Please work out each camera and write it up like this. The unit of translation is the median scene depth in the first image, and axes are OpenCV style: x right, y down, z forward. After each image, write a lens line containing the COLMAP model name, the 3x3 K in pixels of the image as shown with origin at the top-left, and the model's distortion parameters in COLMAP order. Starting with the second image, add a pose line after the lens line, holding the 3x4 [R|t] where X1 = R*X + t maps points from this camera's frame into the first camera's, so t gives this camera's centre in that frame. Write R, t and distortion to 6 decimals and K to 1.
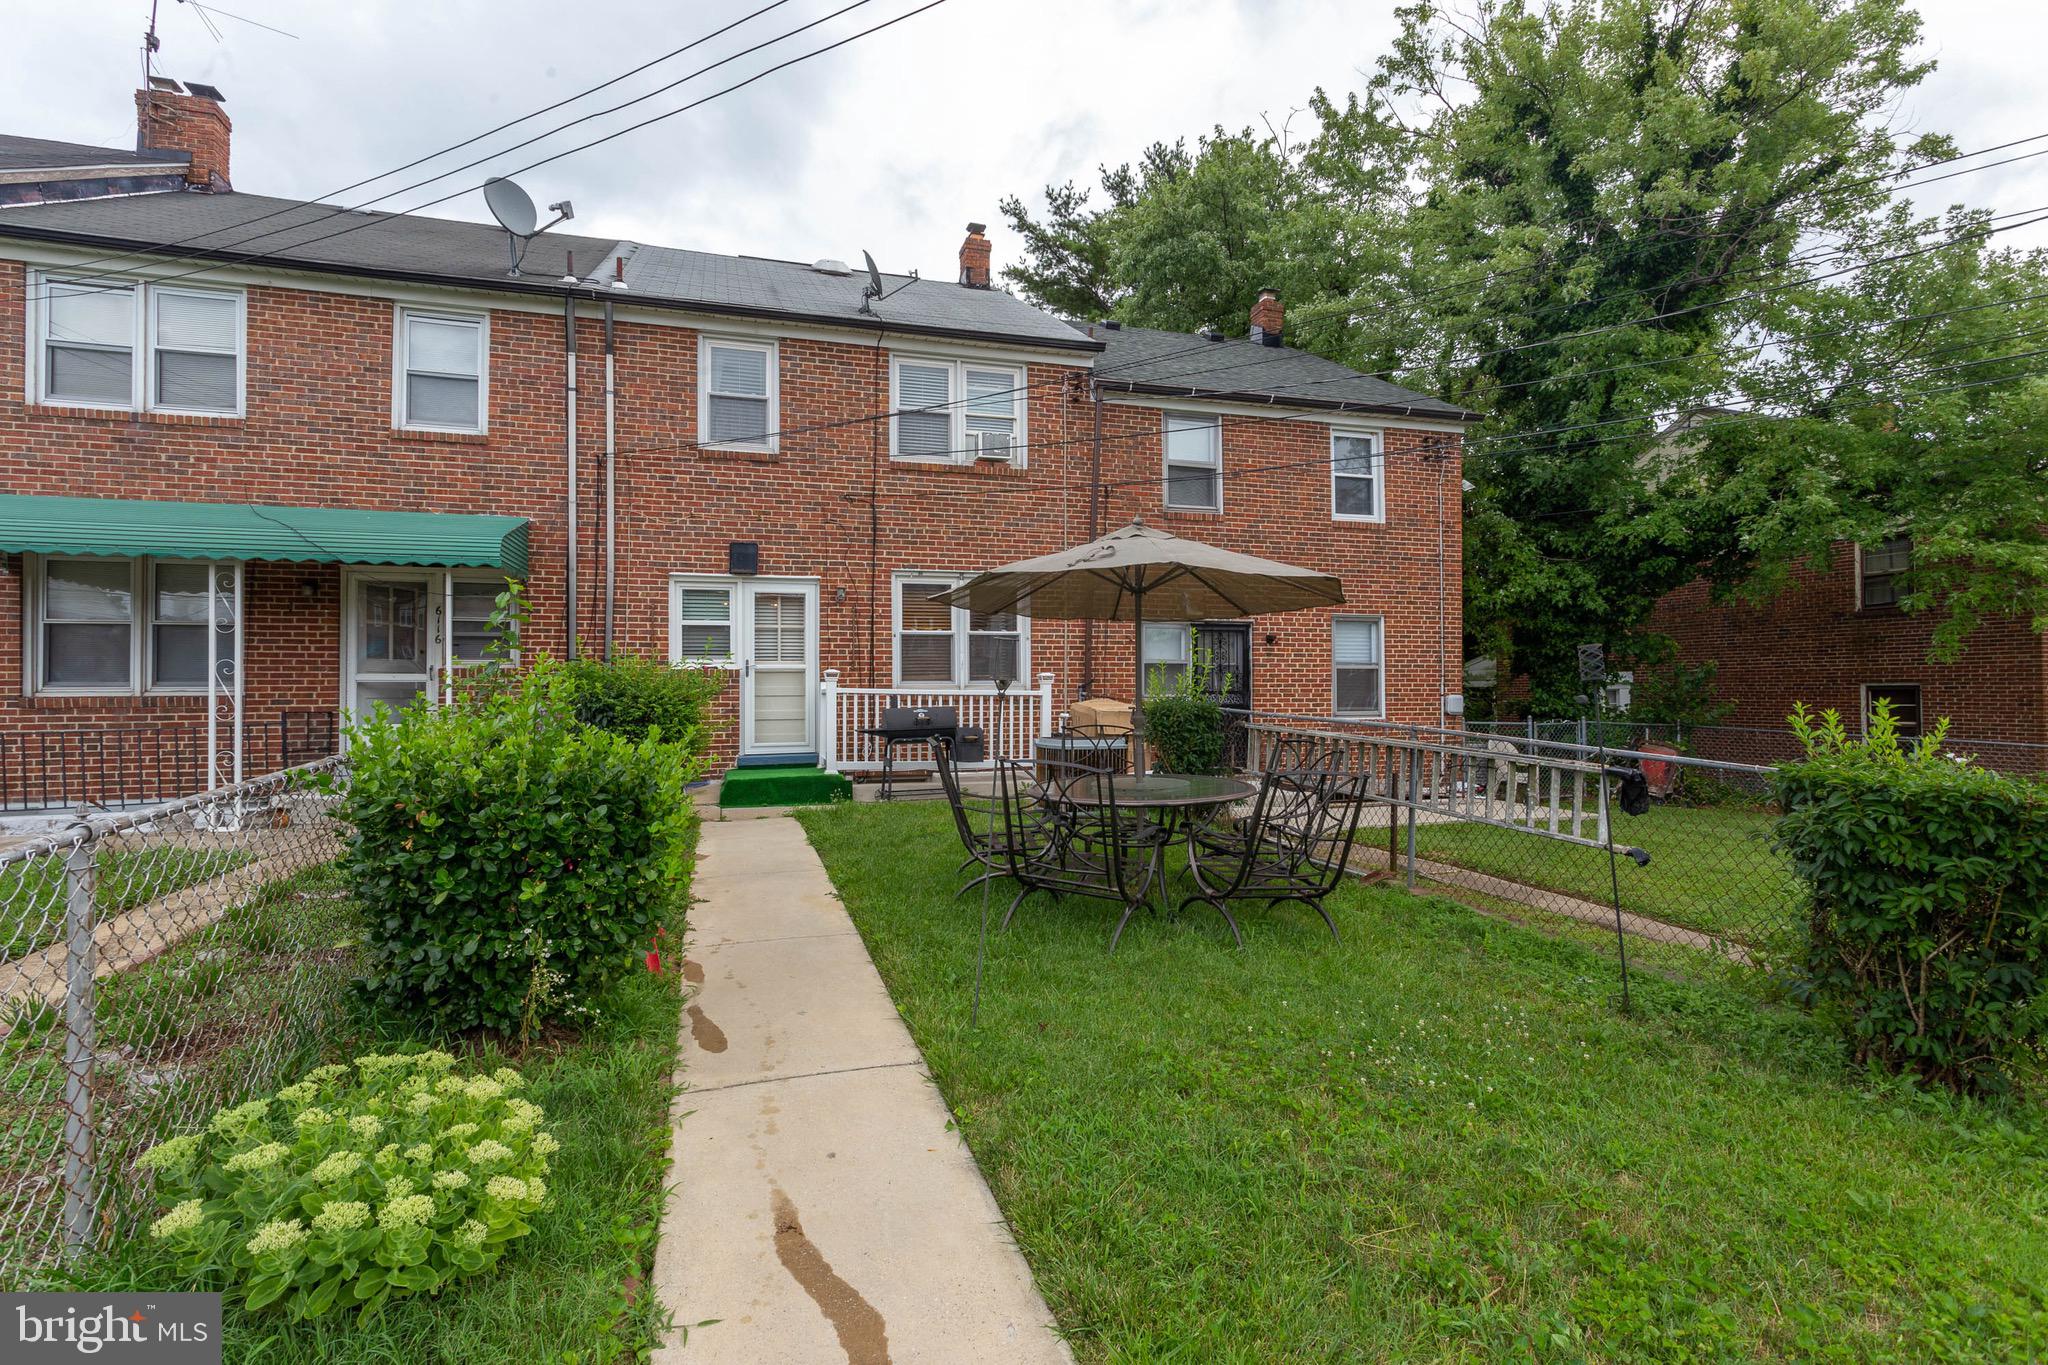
lens RADIAL K [[994.2, 0, 1022.6], [0, 994.2, 672.7], [0, 0, 1]] dist [0.008218, 0.001486]
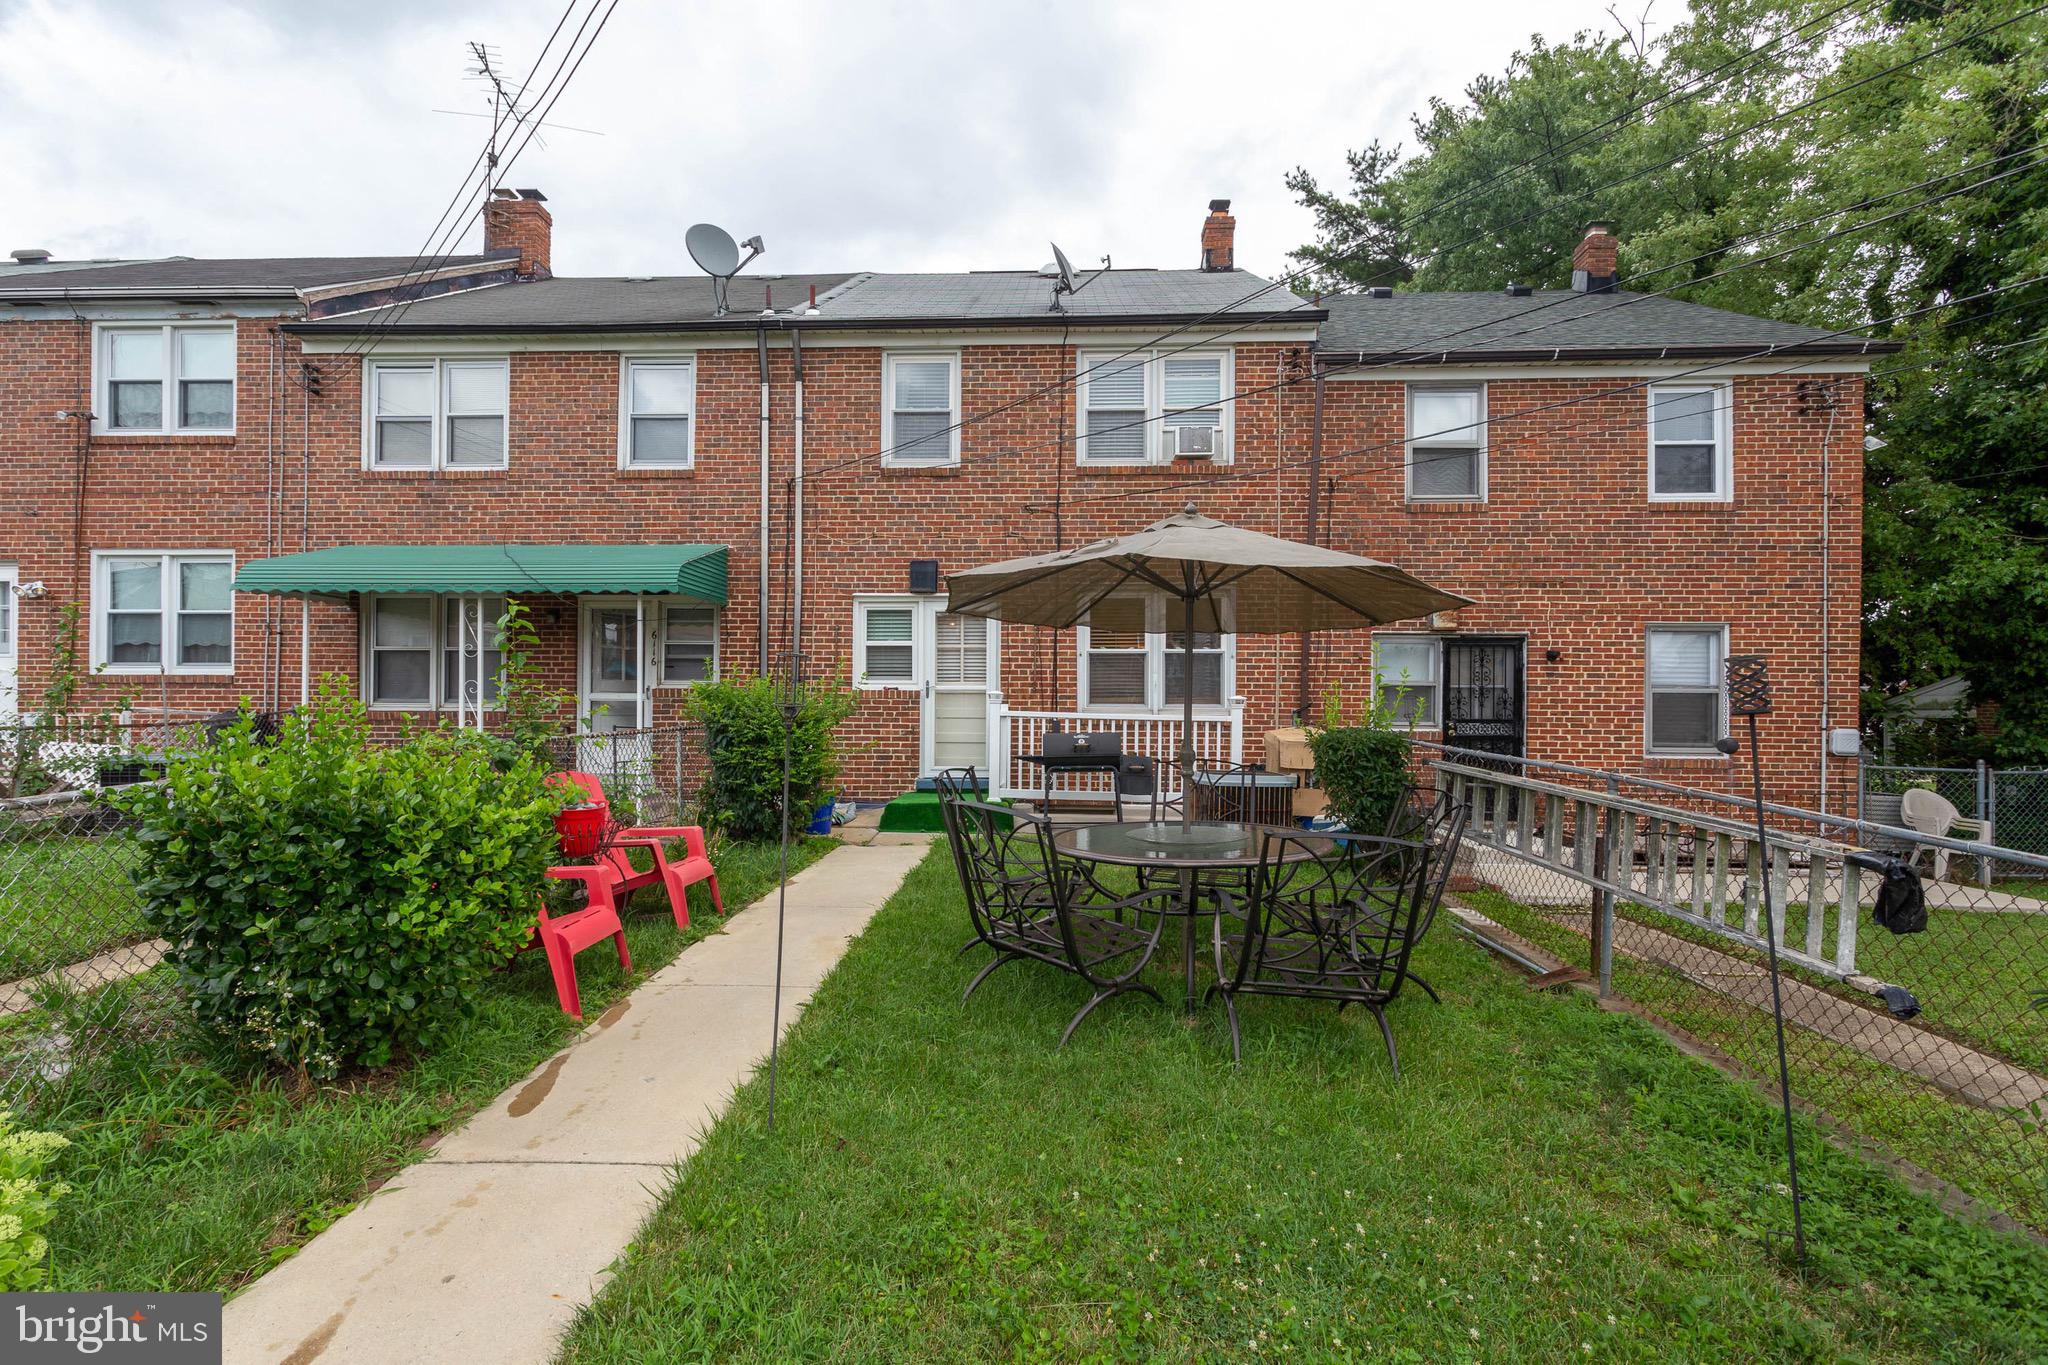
lens RADIAL K [[1007.0, 0, 1012.9], [0, 1007.0, 702.2], [0, 0, 1]] dist [0.000558, 0.008485]
pose [[0.937601, 0.008057, -0.347619, 0.146725], [-0.005059, 0.999942, 0.009531, -0.001722], [0.347675, -0.007178, 0.937587, 0.102792]]
